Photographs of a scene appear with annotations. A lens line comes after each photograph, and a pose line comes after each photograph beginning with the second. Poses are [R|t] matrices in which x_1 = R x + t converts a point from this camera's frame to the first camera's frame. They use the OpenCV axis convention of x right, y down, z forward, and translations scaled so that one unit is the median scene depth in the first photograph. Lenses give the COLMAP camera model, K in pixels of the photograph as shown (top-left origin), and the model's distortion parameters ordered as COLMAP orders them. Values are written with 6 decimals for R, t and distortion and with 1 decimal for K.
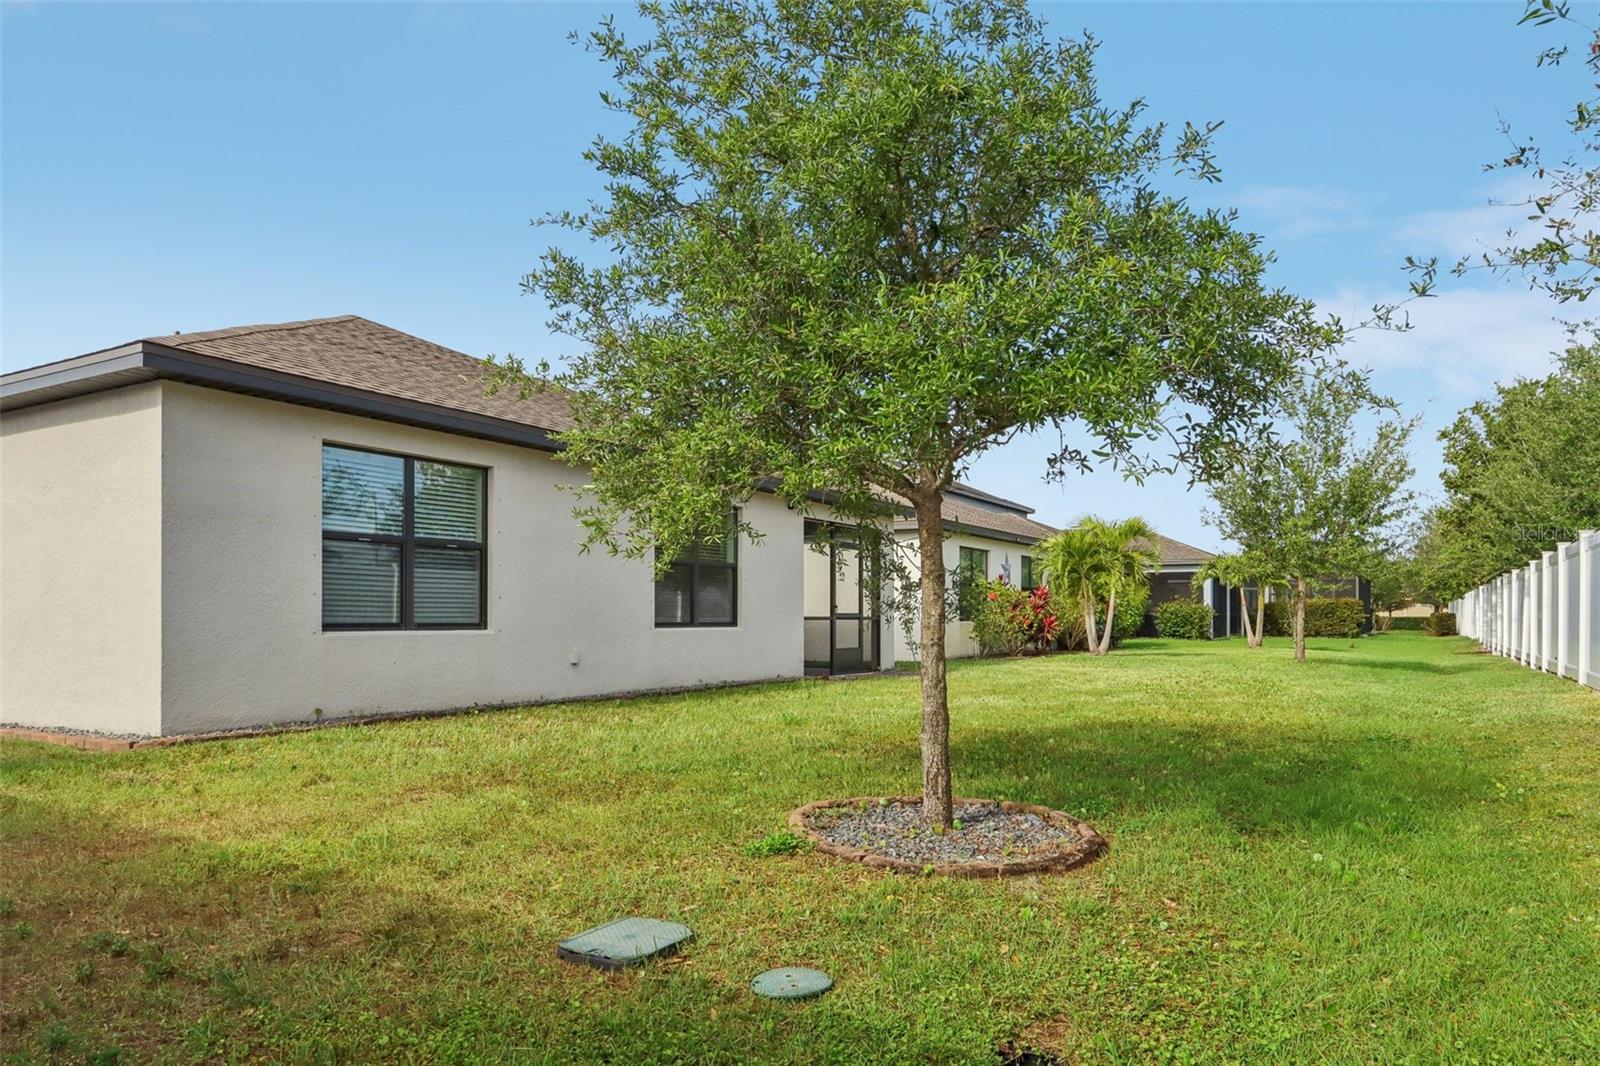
lens RADIAL K [[1063.0, 0, 795.0], [0, 1063.0, 554.7], [0, 0, 1]] dist [0.003442, 0.001561]
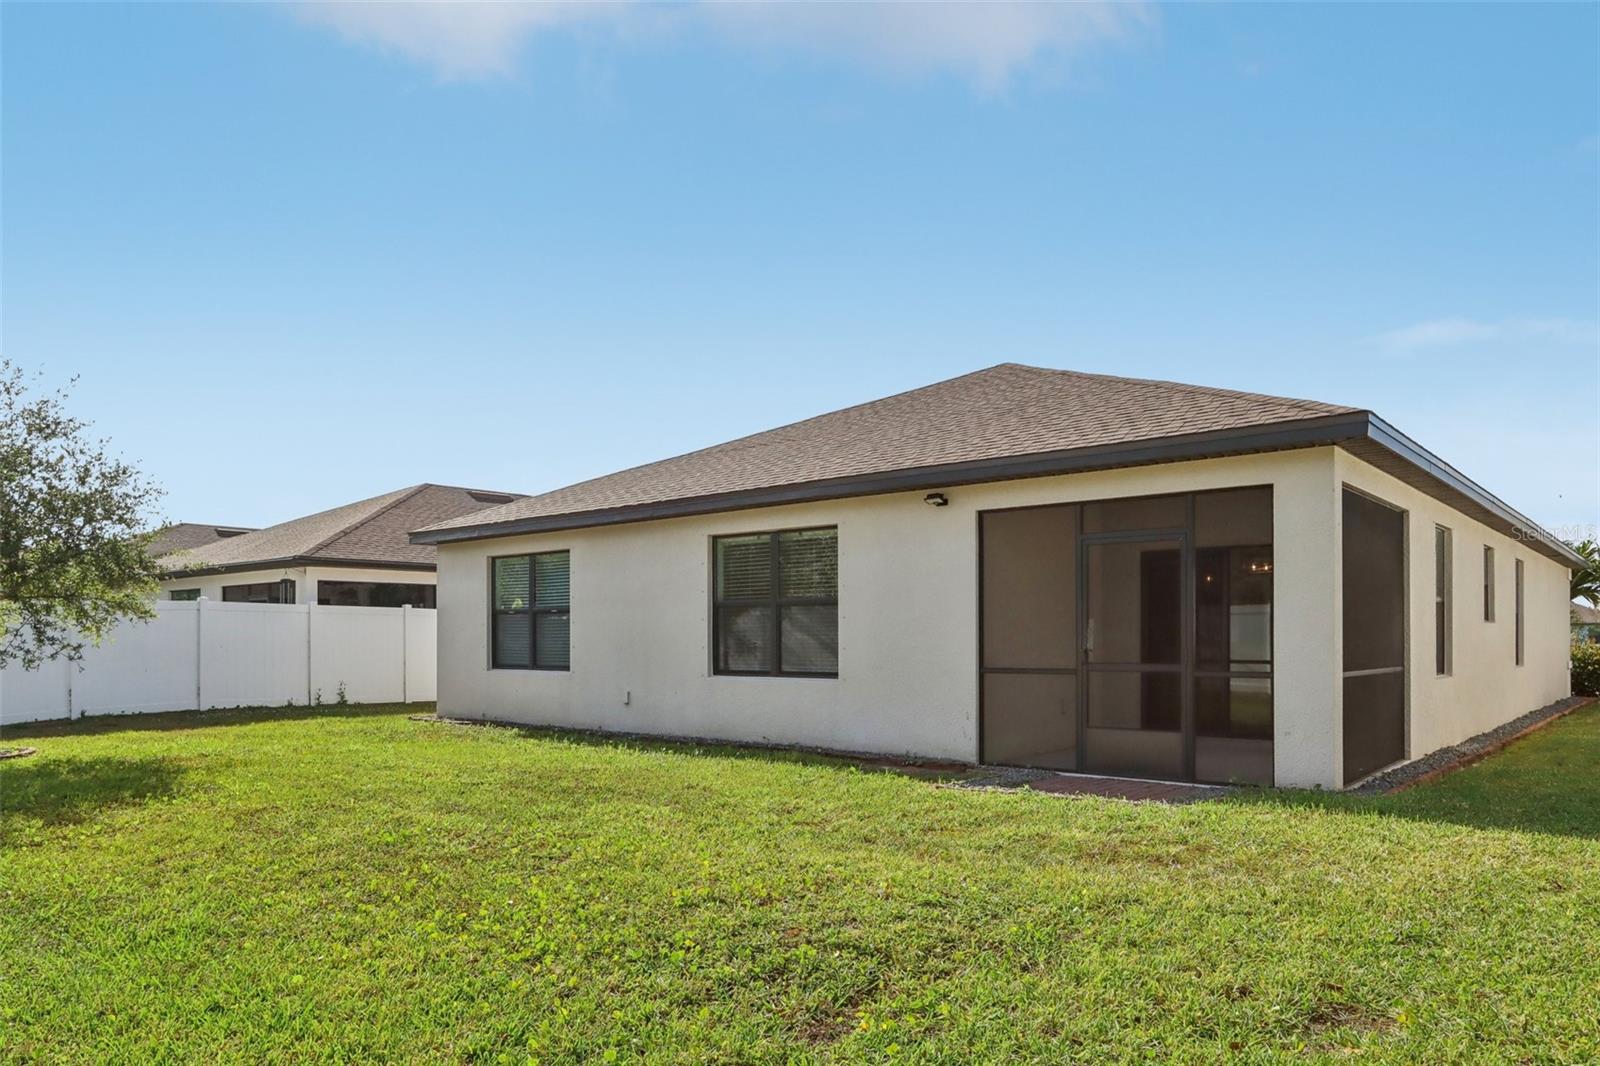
lens RADIAL K [[1063.0, 0, 795.0], [0, 1063.0, 554.7], [0, 0, 1]] dist [0.003442, 0.001561]
pose [[-0.156508, -0.101931, -0.982403, 0.797959], [0.049754, 0.992584, -0.110913, 0.069567], [0.986423, -0.066238, -0.150276, 1.197583]]
